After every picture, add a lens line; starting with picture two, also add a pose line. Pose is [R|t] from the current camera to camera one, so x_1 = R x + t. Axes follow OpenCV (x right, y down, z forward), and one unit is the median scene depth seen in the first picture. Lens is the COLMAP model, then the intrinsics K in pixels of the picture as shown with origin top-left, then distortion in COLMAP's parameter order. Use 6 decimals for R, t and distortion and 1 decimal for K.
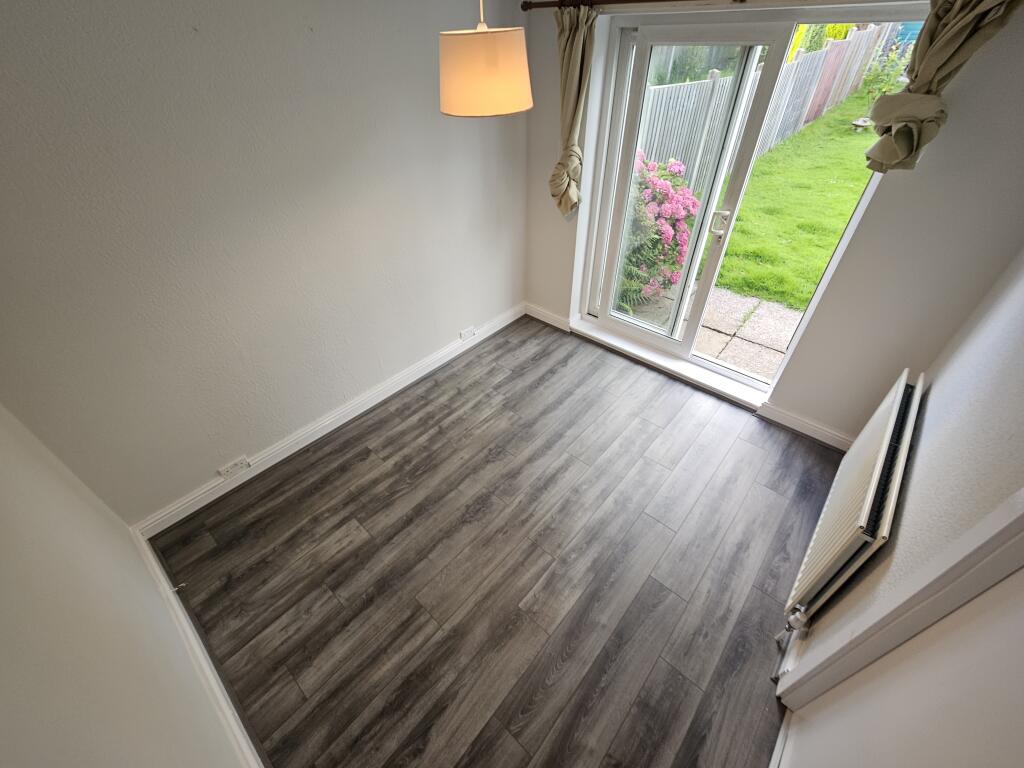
lens RADIAL K [[421.3, 0, 512.0], [0, 421.3, 384.0], [0, 0, 1]] dist [-0.006037, 0.000388]
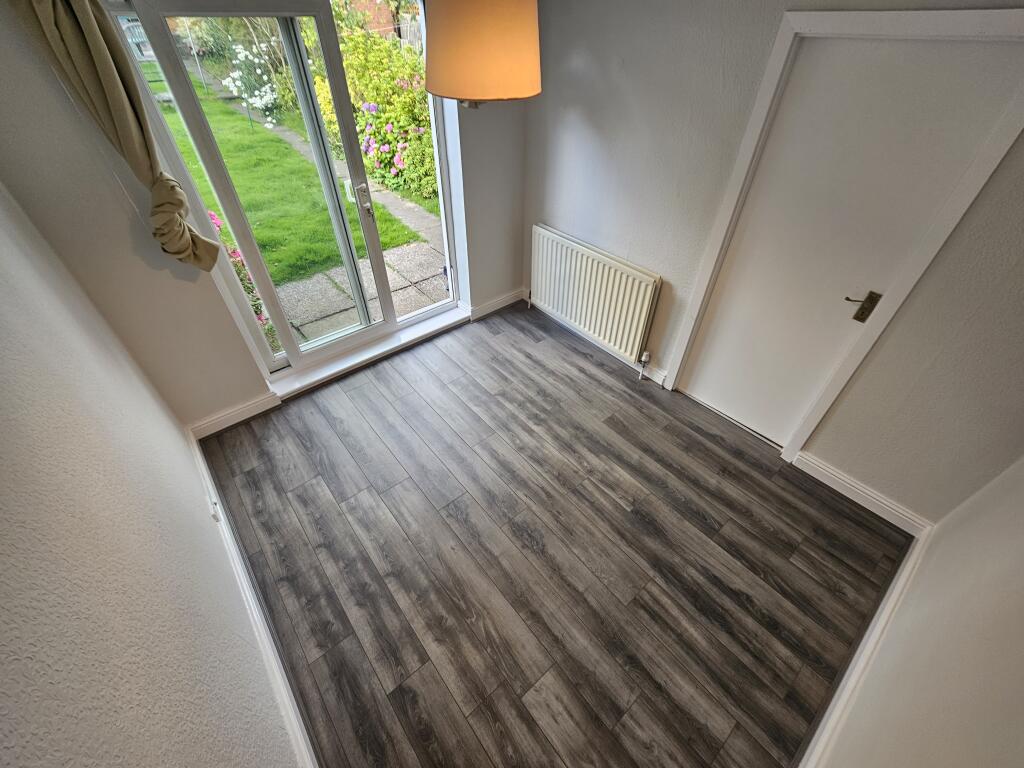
lens RADIAL K [[421.3, 0, 512.0], [0, 421.3, 384.0], [0, 0, 1]] dist [-0.006037, 0.000388]
pose [[0.144197, -0.648288, 0.747616, -0.554054], [0.628948, 0.643319, 0.436538, -0.337755], [-0.763958, 0.407264, 0.500504, 0.431446]]
